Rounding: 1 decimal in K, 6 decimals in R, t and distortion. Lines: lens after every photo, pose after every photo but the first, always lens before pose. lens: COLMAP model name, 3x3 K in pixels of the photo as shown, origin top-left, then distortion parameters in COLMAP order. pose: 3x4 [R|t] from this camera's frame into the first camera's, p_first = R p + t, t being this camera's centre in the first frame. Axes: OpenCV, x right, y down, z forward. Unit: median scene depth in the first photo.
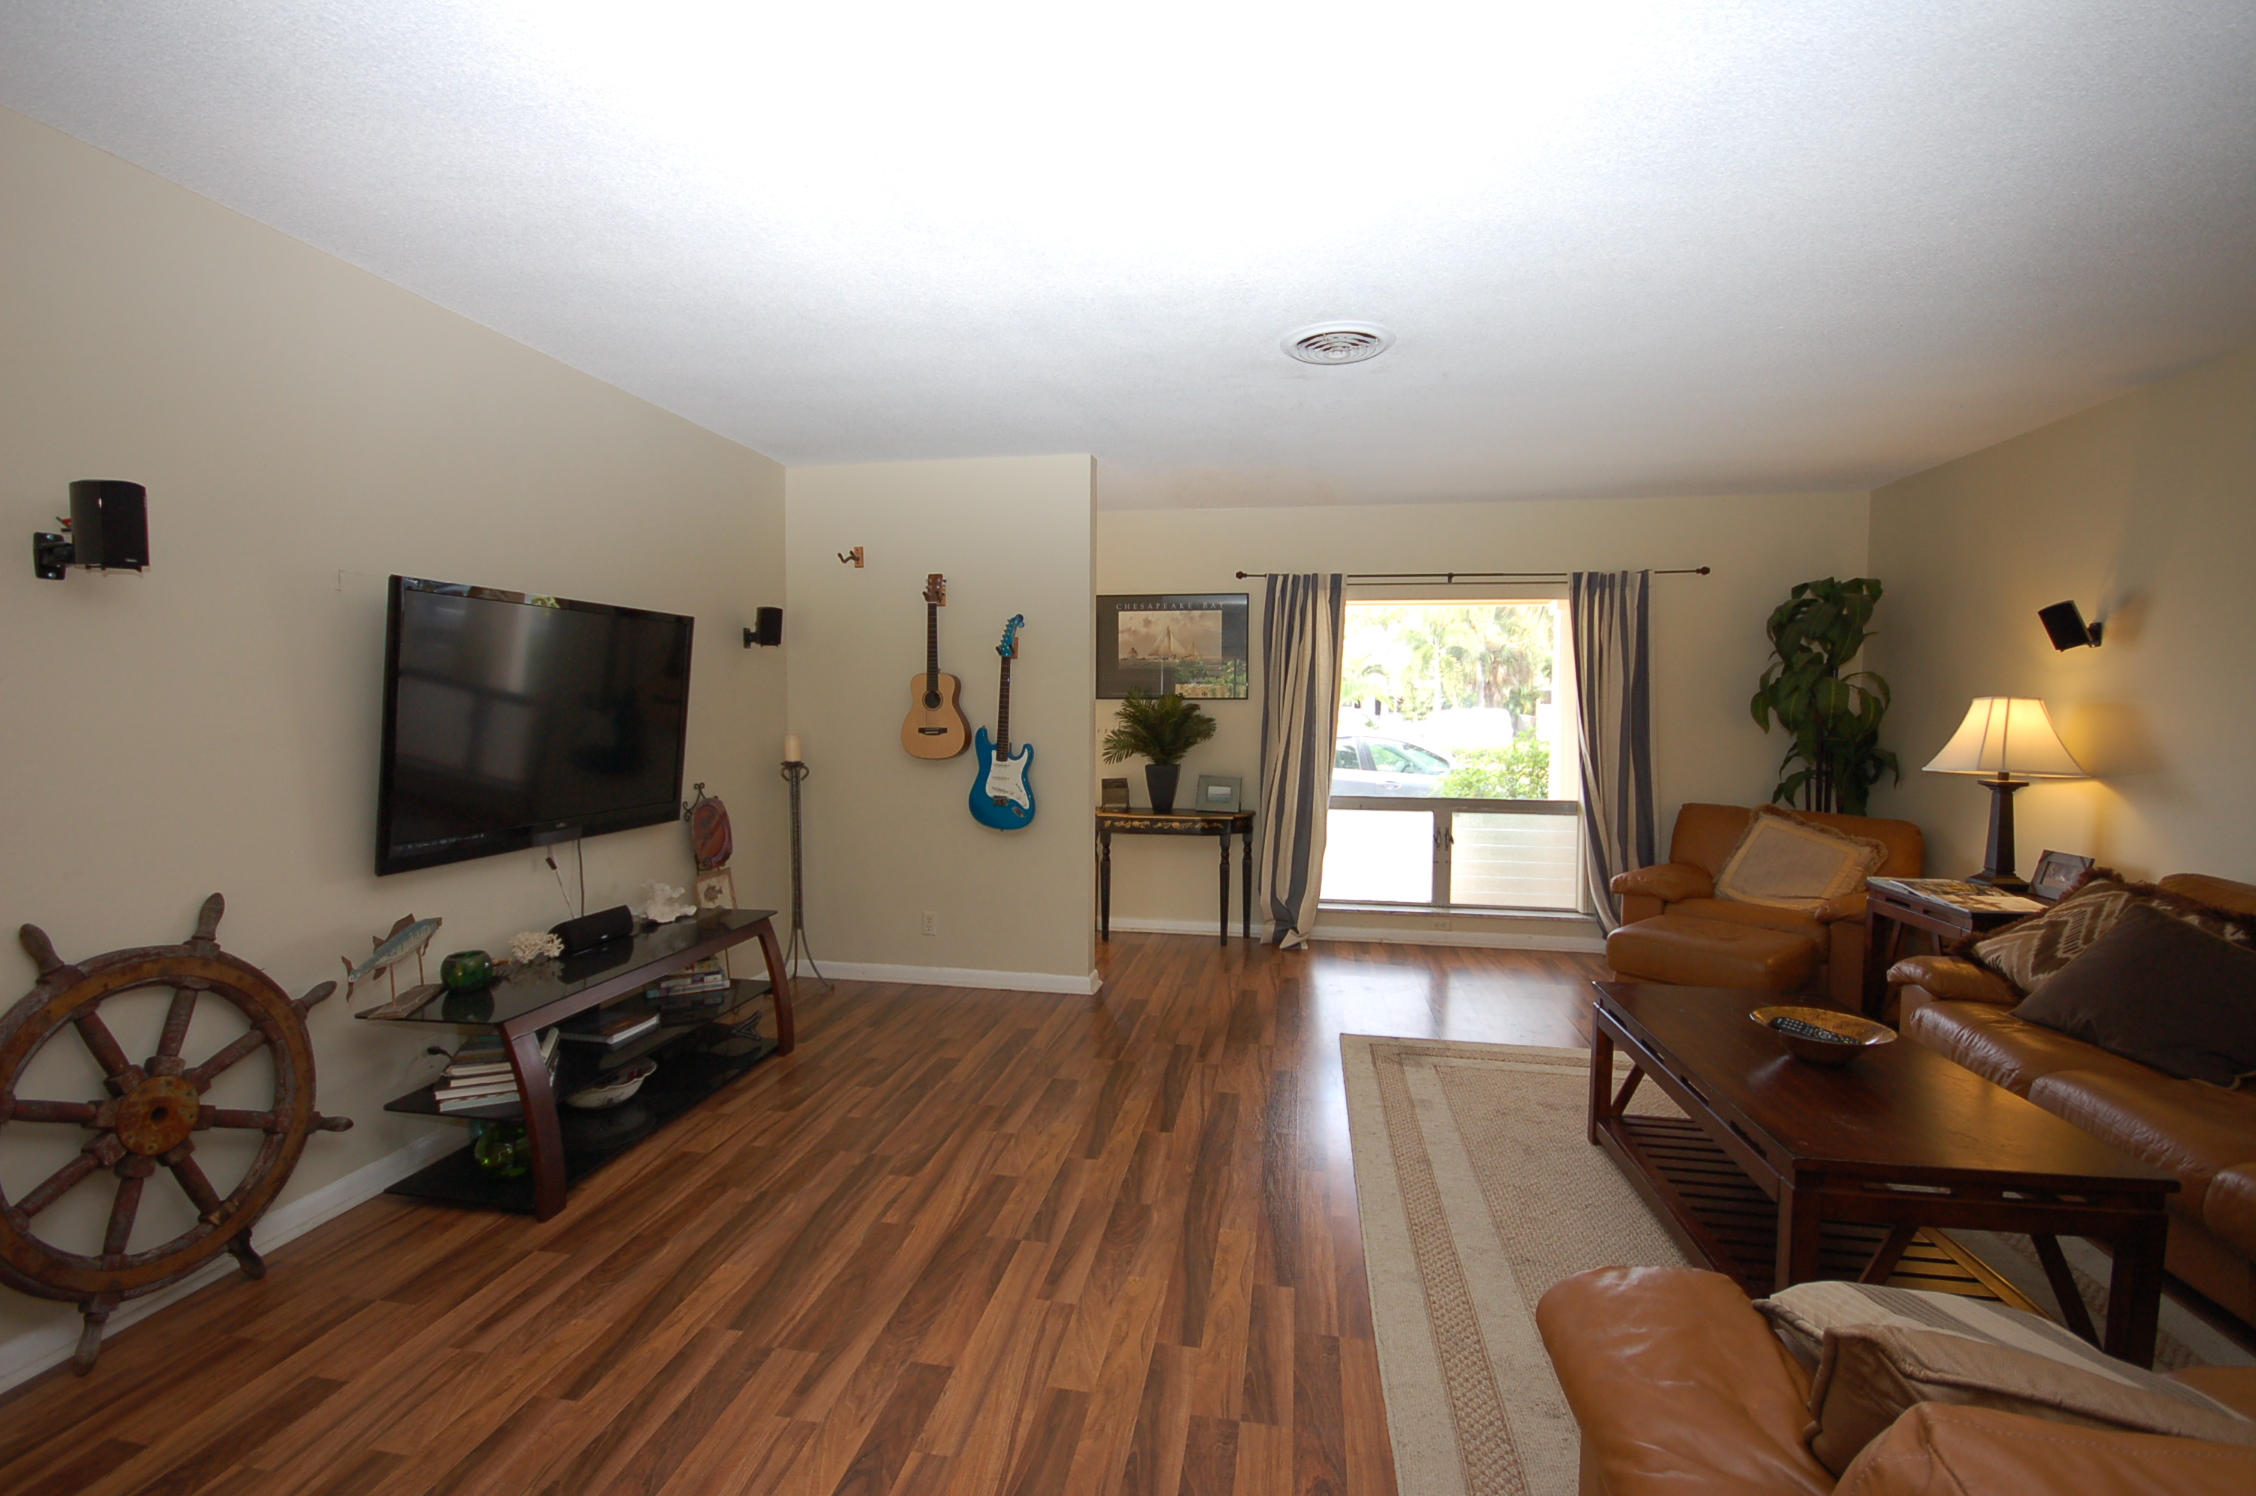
lens RADIAL K [[977.7, 0, 1132.0], [0, 977.7, 757.2], [0, 0, 1]] dist [0.000988, -0.007397]
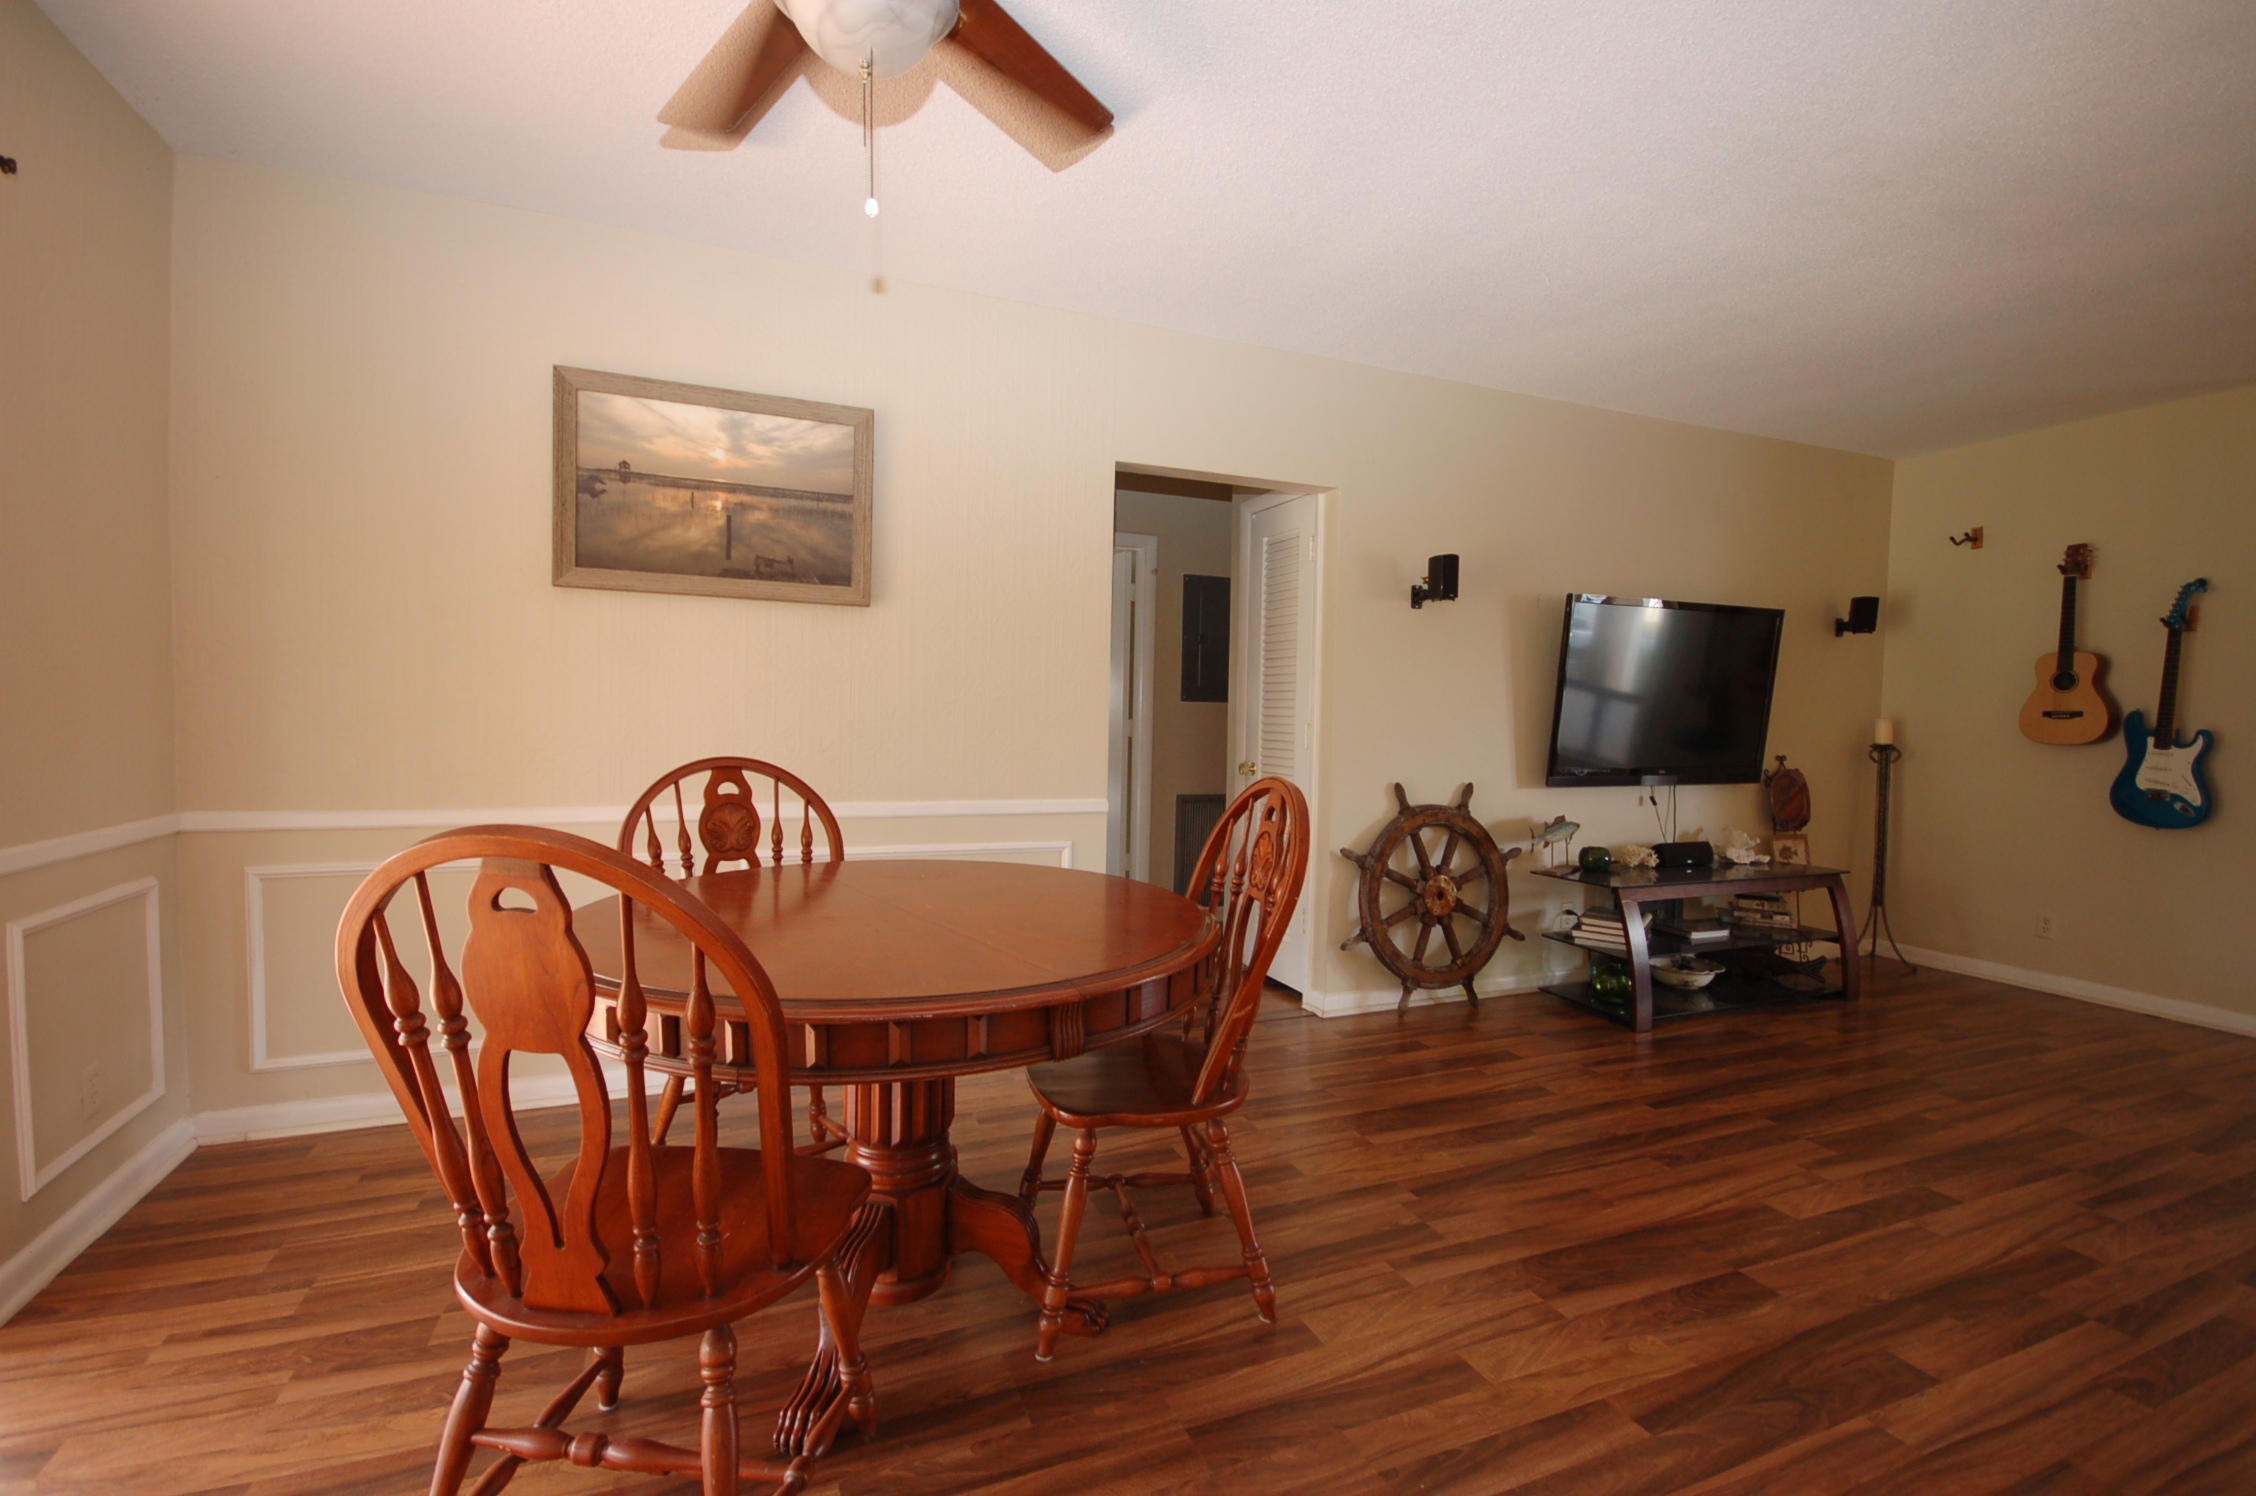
lens RADIAL K [[977.7, 0, 1132.0], [0, 977.7, 757.2], [0, 0, 1]] dist [0.000988, -0.007397]
pose [[0.524518, 0.039319, -0.850491, 0.173734], [-0.058175, 0.998254, 0.010273, 0.081502], [0.849409, 0.044089, 0.525890, -0.326573]]
